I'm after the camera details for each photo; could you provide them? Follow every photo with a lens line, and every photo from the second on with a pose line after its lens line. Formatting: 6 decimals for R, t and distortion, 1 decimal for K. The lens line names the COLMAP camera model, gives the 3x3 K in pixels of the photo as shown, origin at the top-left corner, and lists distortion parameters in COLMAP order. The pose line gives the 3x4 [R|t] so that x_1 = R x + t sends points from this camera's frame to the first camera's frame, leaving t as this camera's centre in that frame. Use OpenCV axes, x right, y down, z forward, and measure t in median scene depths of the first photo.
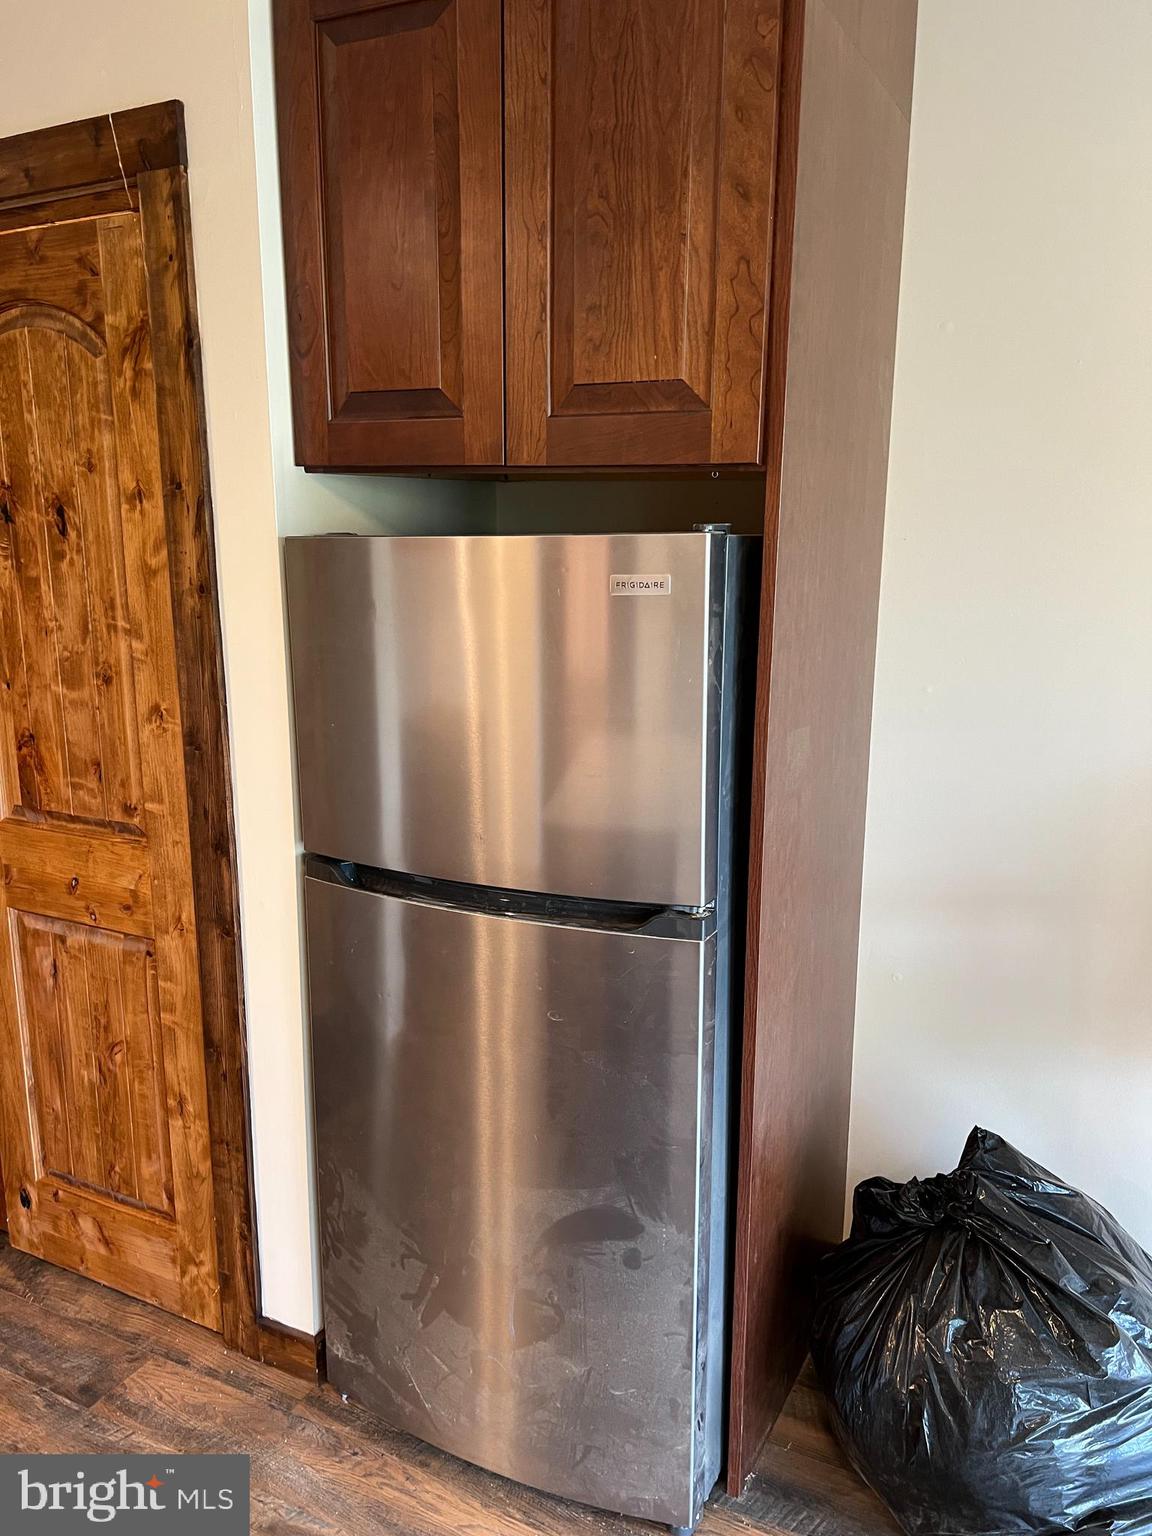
lens RADIAL K [[1156.7, 0, 576.0], [0, 1156.7, 768.0], [0, 0, 1]] dist [0.057579, -0.070805]
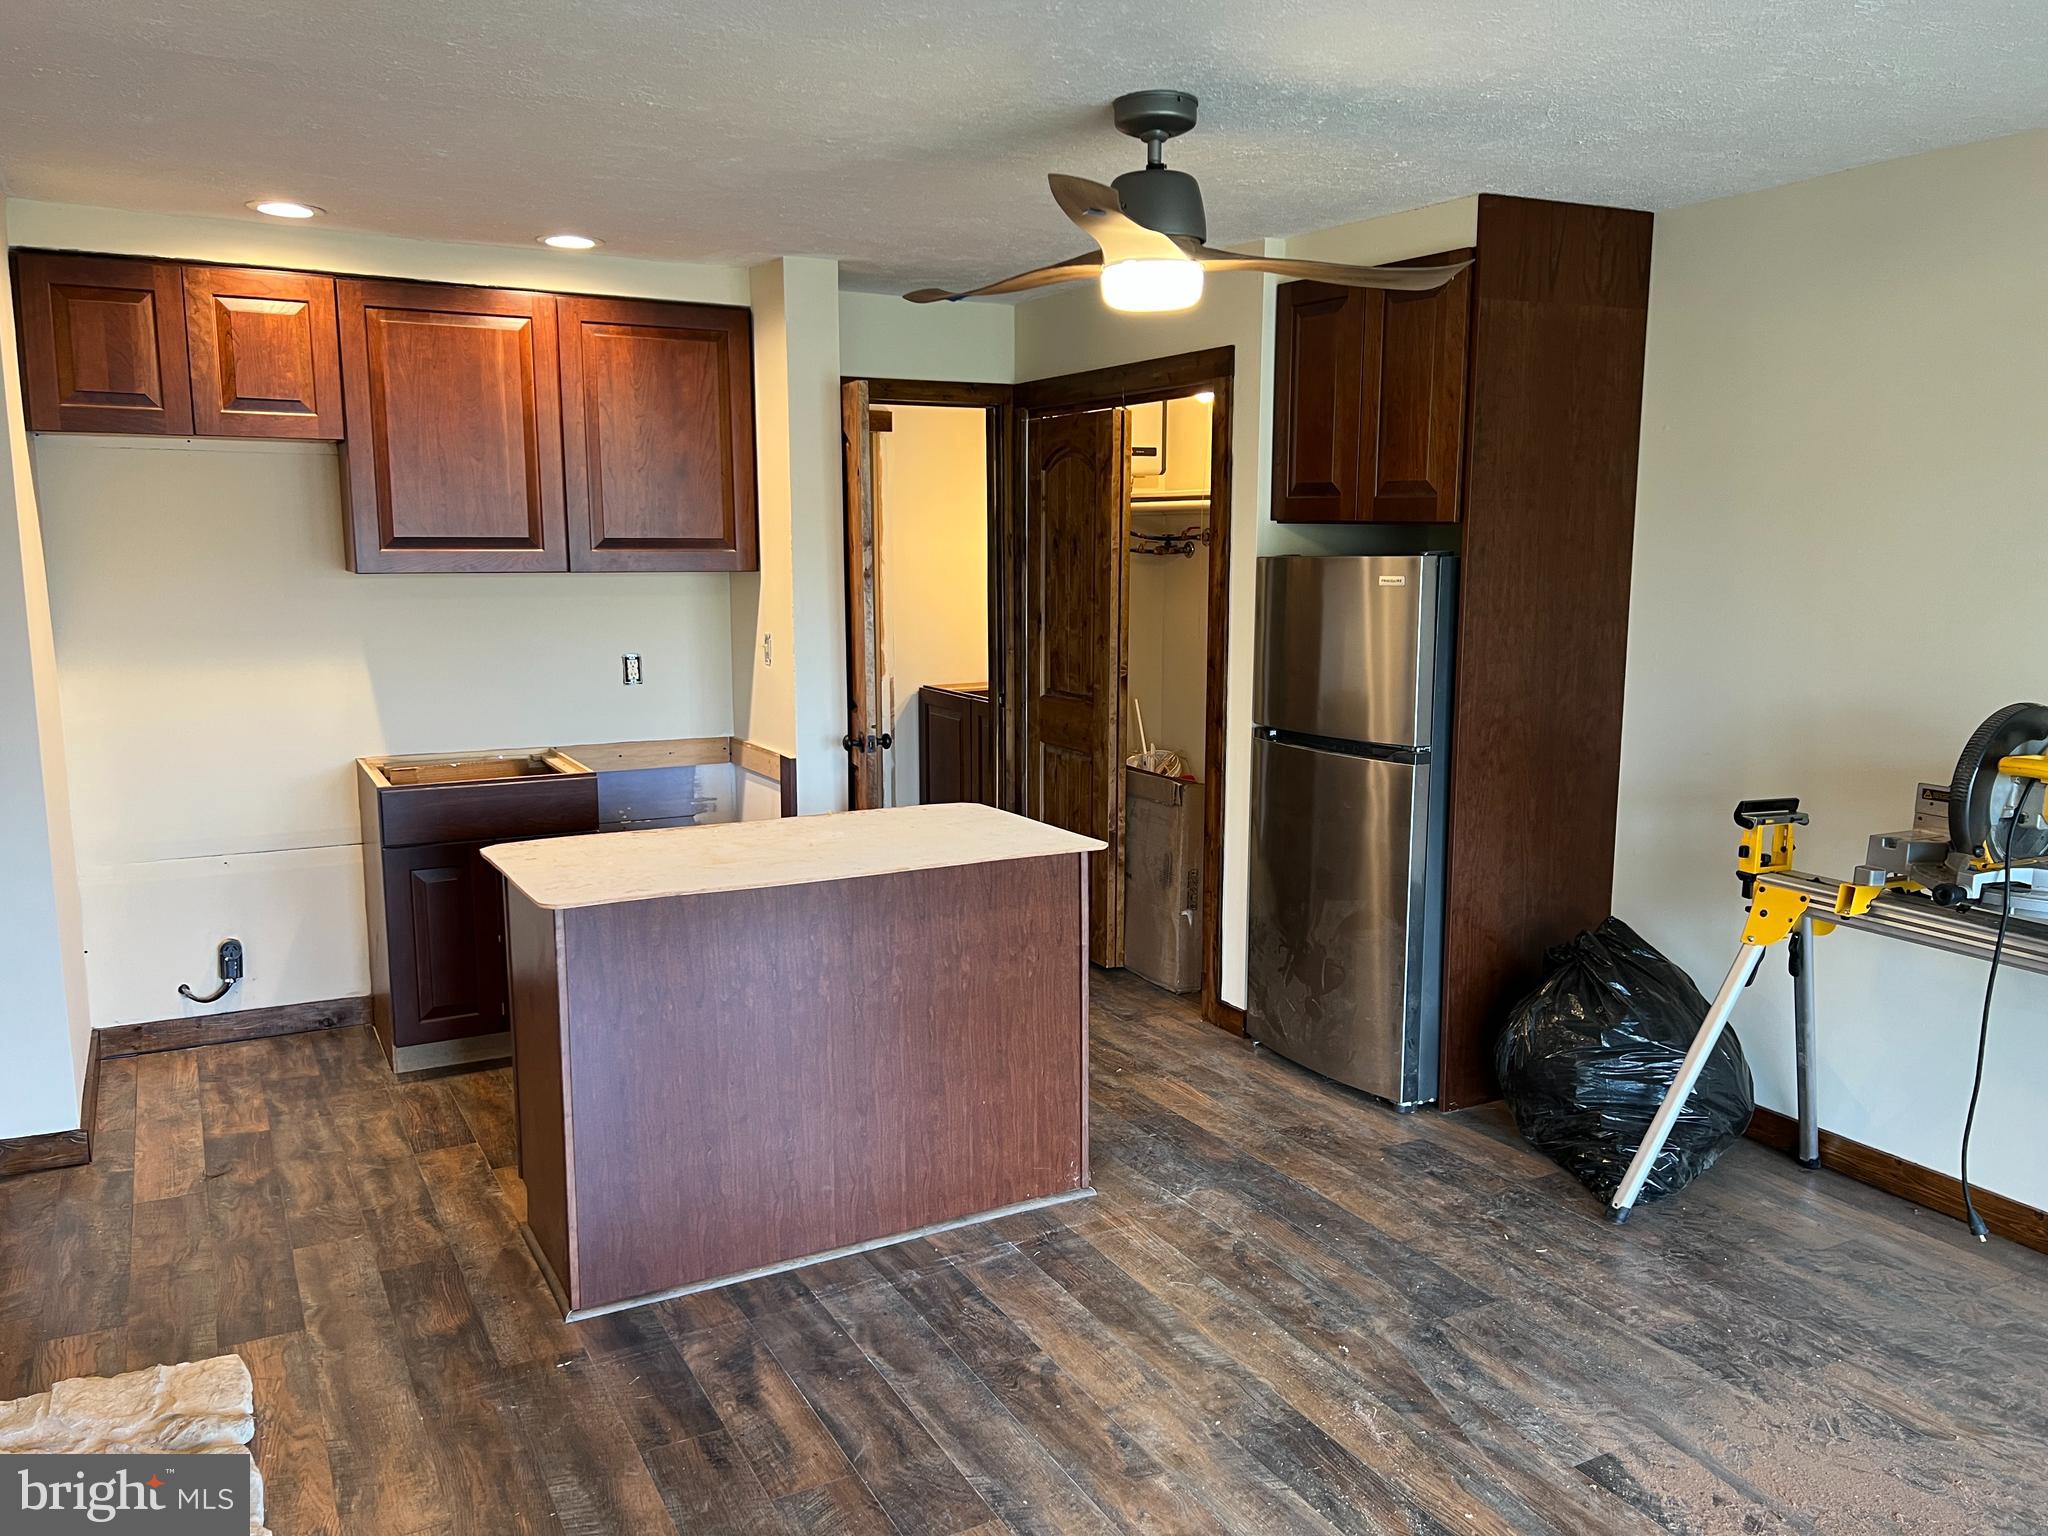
lens RADIAL K [[1542.3, 0, 1017.4], [0, 1542.3, 787.2], [0, 0, 1]] dist [0.057579, -0.070805]
pose [[0.826424, 0.087768, -0.556166, 0.801508], [-0.116928, 0.992994, -0.017044, 0.247033], [0.550774, 0.079117, 0.830896, -1.210830]]
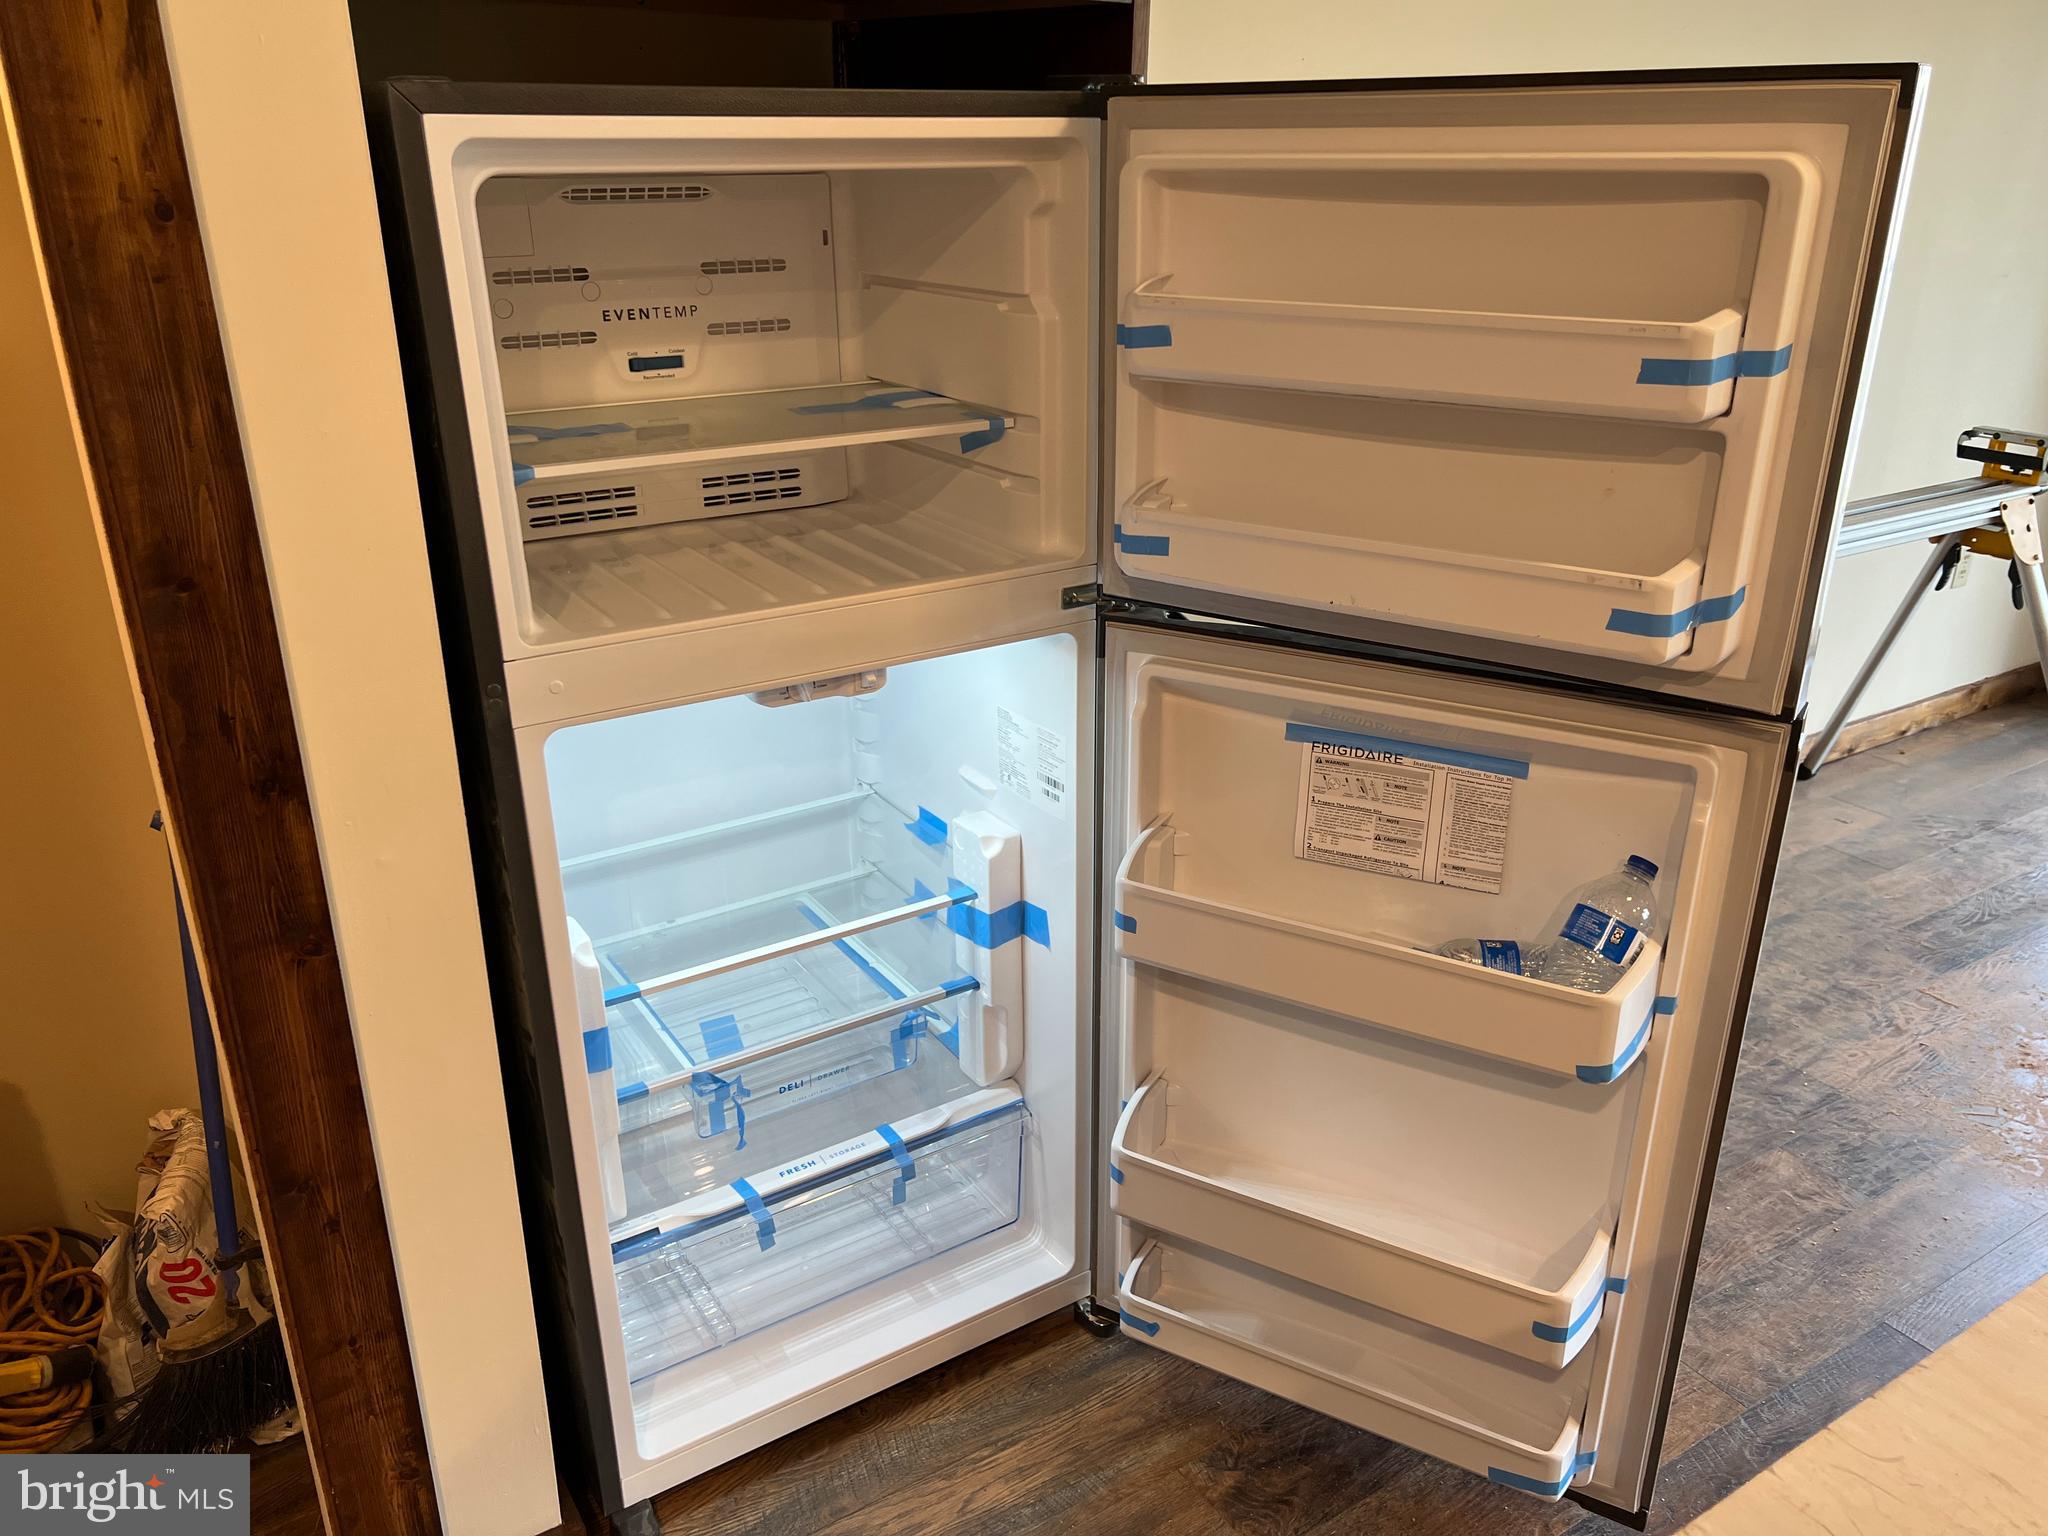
lens RADIAL K [[1542.3, 0, 1017.4], [0, 1542.3, 787.2], [0, 0, 1]] dist [0.057579, -0.070805]
pose [[0.506508, -0.338919, 0.792833, -0.645223], [0.190818, 0.940769, 0.280253, -0.049863], [-0.840856, 0.009337, 0.541179, 0.391822]]
